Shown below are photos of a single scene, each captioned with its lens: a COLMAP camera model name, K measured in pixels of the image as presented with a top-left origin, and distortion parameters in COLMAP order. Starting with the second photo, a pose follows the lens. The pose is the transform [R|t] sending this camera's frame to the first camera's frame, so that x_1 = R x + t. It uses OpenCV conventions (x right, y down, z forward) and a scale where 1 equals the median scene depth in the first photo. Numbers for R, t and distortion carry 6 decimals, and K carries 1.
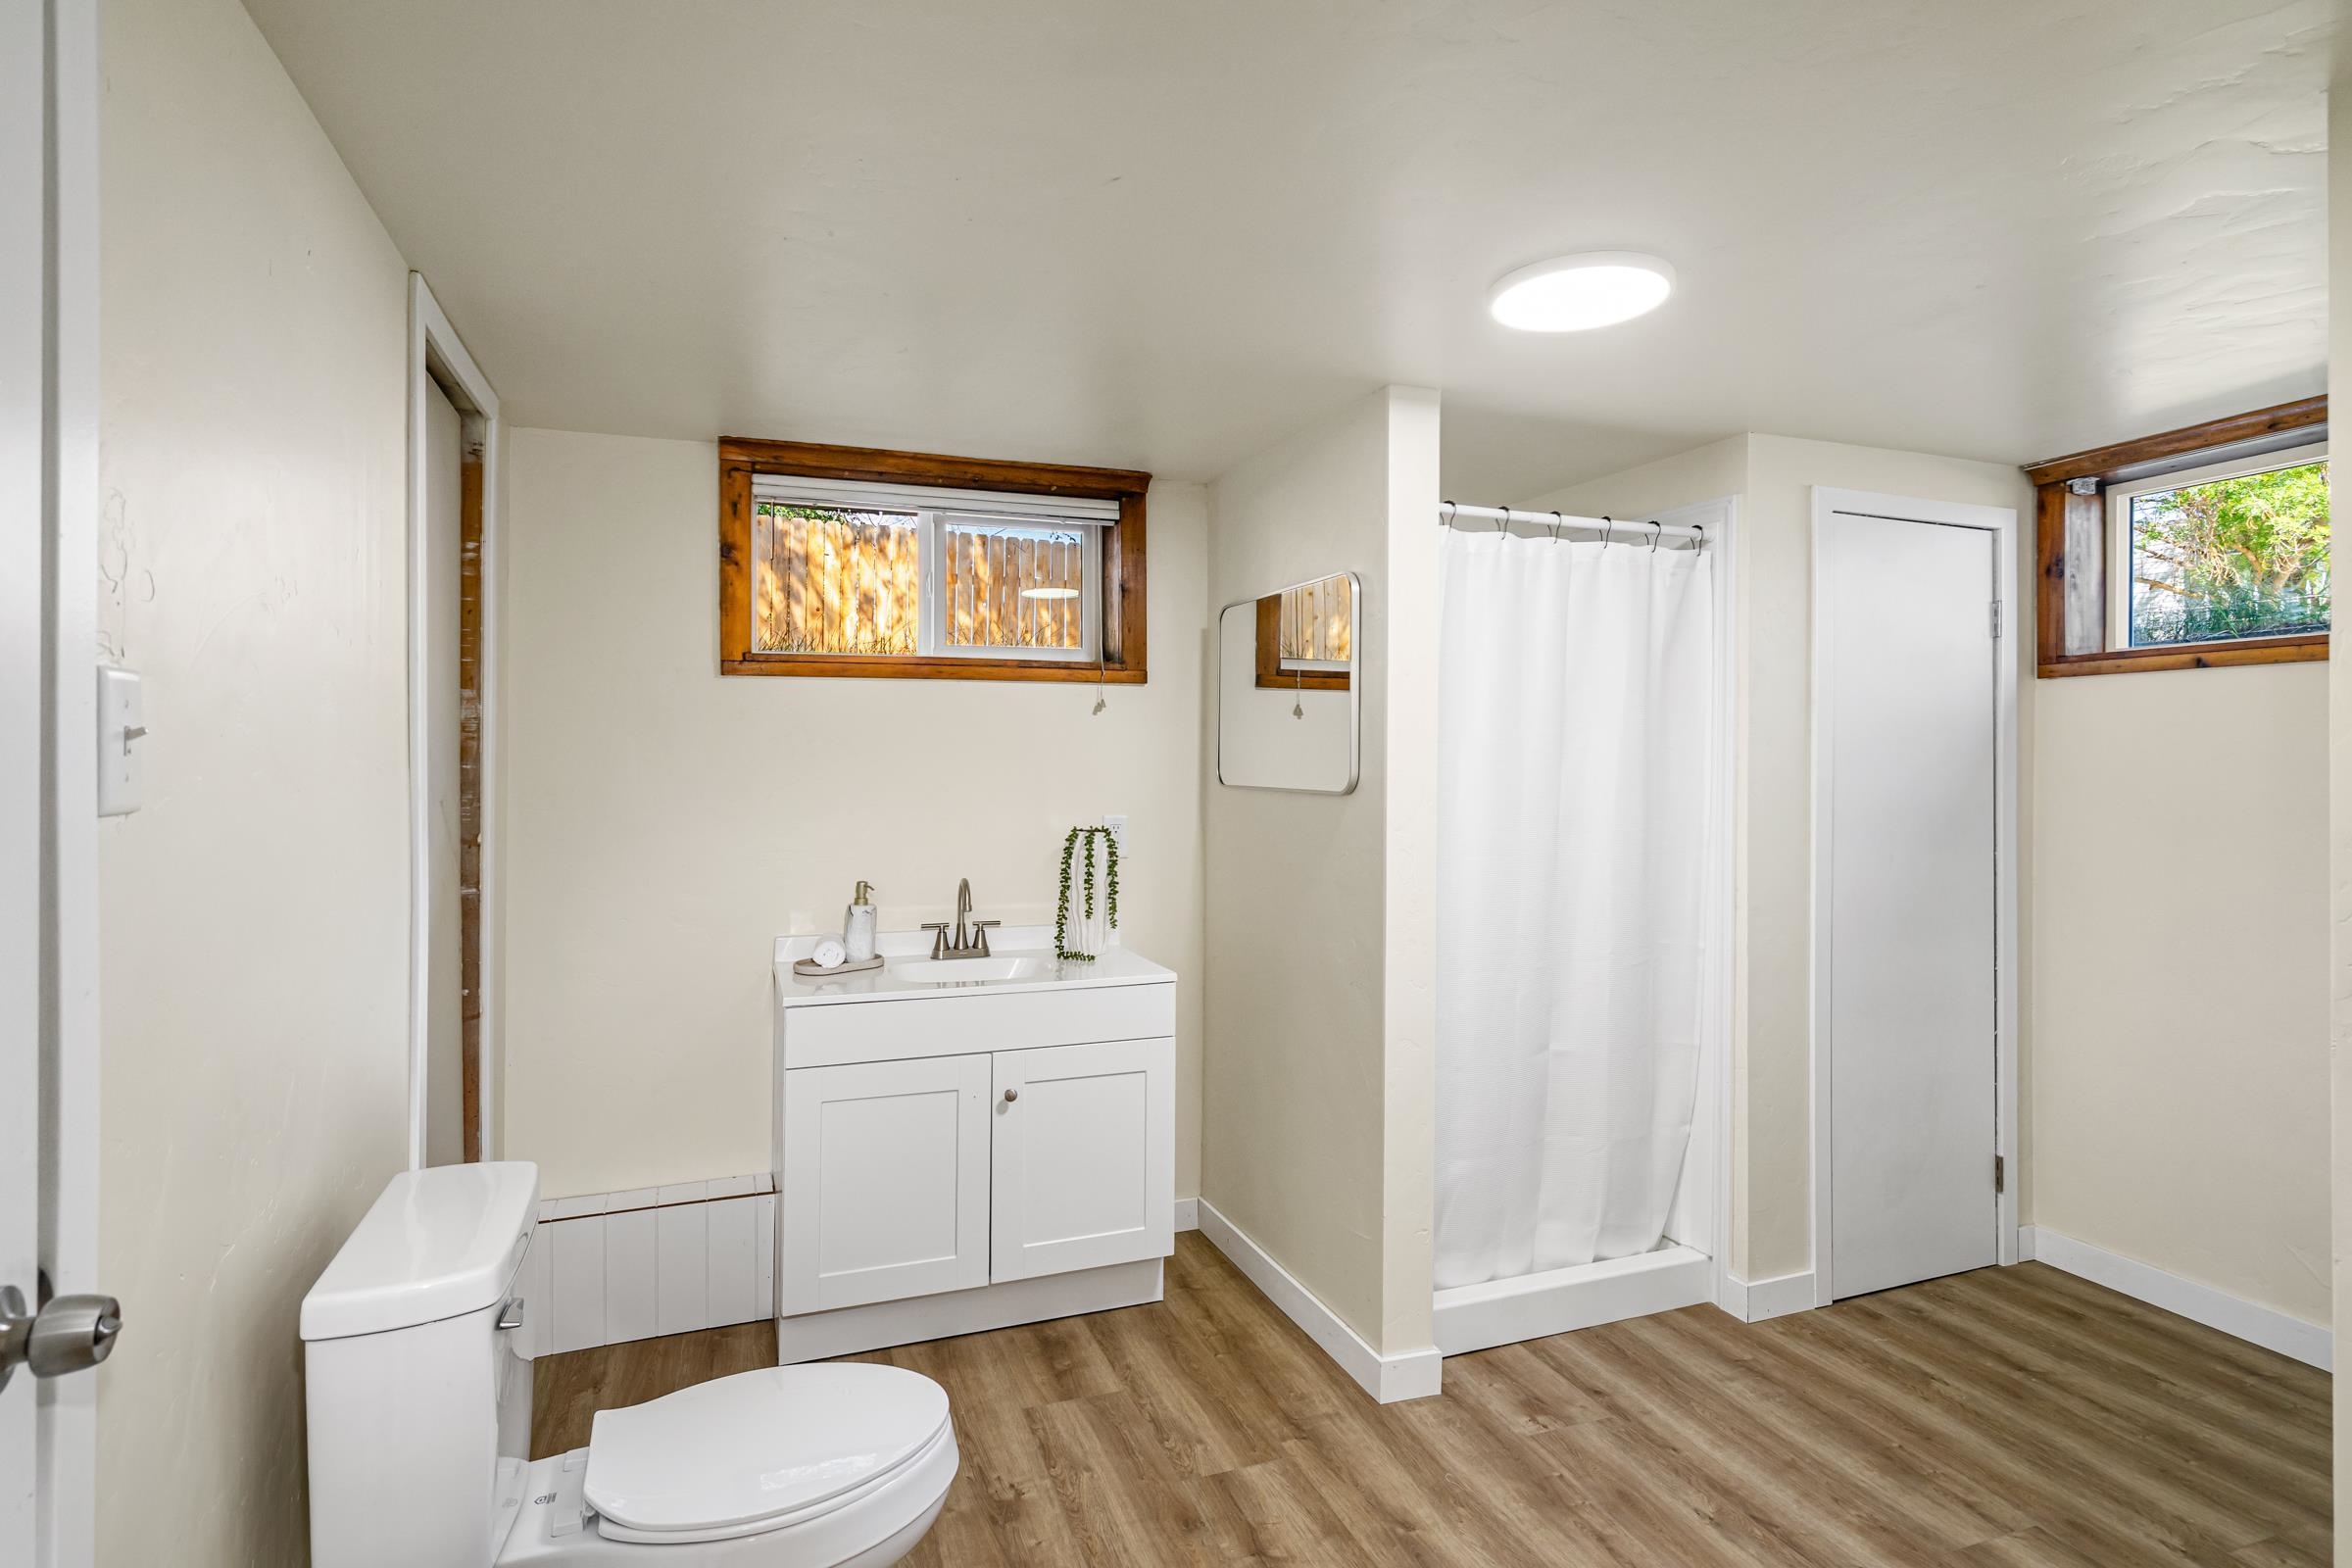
lens RADIAL K [[1204.9, 0, 1179.3], [0, 1204.9, 770.5], [0, 0, 1]] dist [-0.002742, -0.001097]
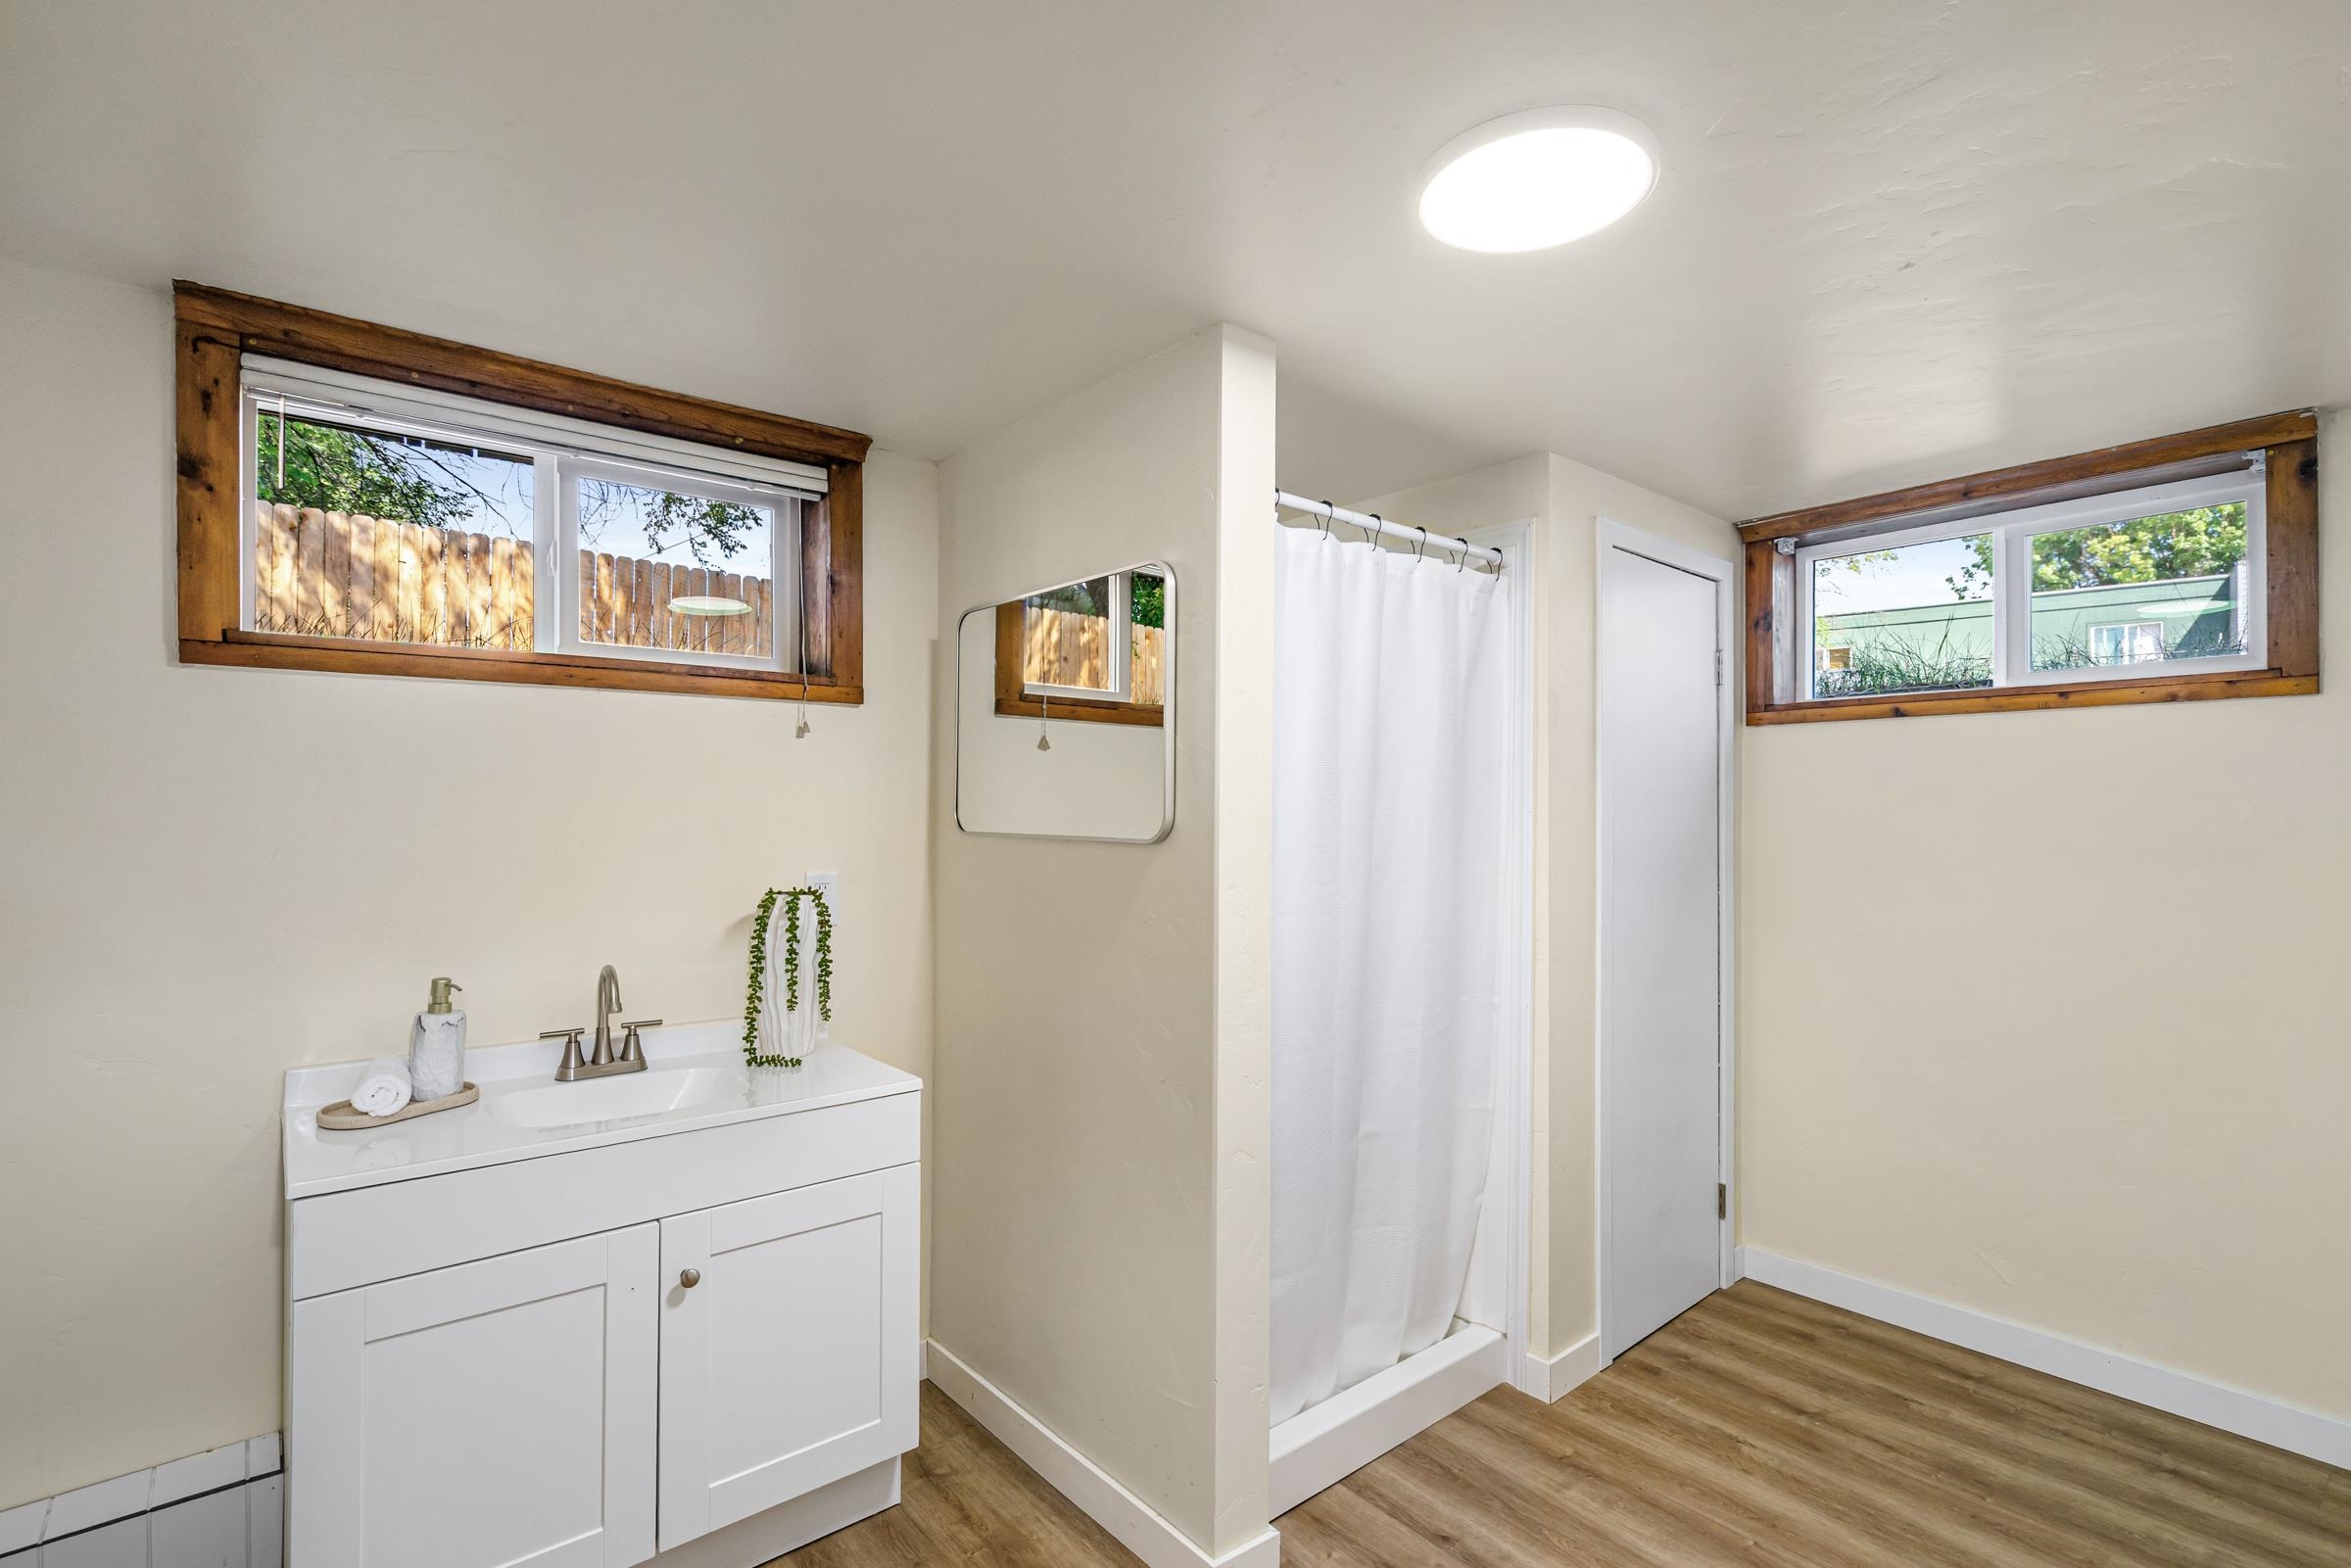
lens RADIAL K [[1067.1, 0, 1174.4], [0, 1067.1, 815.9], [0, 0, 1]] dist [-0.009742, 0.003102]
pose [[0.944243, -0.001623, 0.329246, -0.072785], [0.002232, 0.999996, -0.001471, 0.002859], [-0.329242, 0.002124, 0.944243, 0.307717]]
